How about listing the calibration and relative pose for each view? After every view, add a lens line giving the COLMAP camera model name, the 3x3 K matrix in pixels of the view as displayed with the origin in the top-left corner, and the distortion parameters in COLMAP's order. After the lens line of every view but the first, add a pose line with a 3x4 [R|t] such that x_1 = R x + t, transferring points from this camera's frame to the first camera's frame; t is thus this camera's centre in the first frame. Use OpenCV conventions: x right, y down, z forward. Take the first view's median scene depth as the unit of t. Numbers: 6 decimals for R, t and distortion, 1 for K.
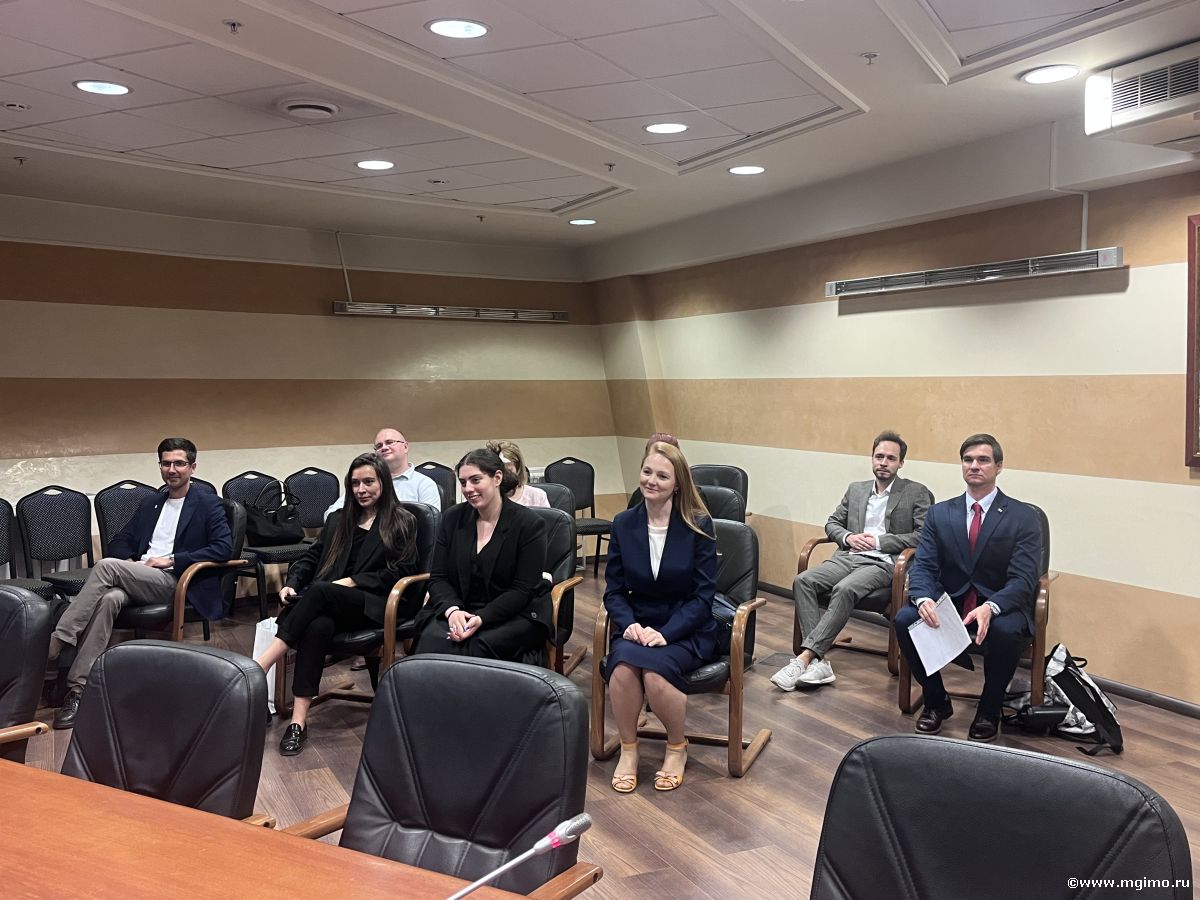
lens RADIAL K [[1128.2, 0, 600.0], [0, 1128.2, 450.0], [0, 0, 1]] dist [0.099852, -0.003510]
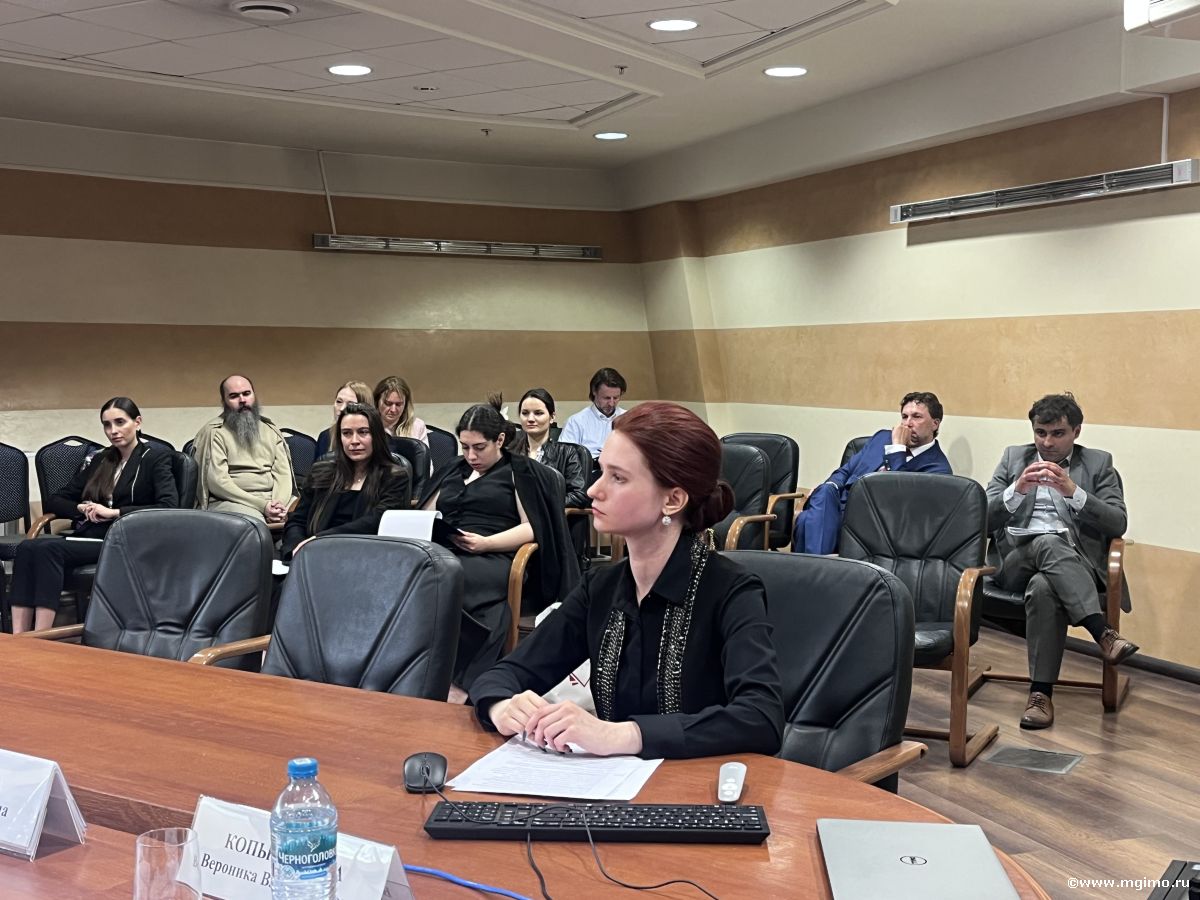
lens RADIAL K [[1510.7, 0, 600.0], [0, 1510.7, 450.0], [0, 0, 1]] dist [0.098160, 0.039346]
pose [[0.997949, 0.006499, -0.063691, 0.057419], [-0.006268, 0.999973, 0.003823, 0.027071], [0.063714, -0.003416, 0.997962, -0.119526]]
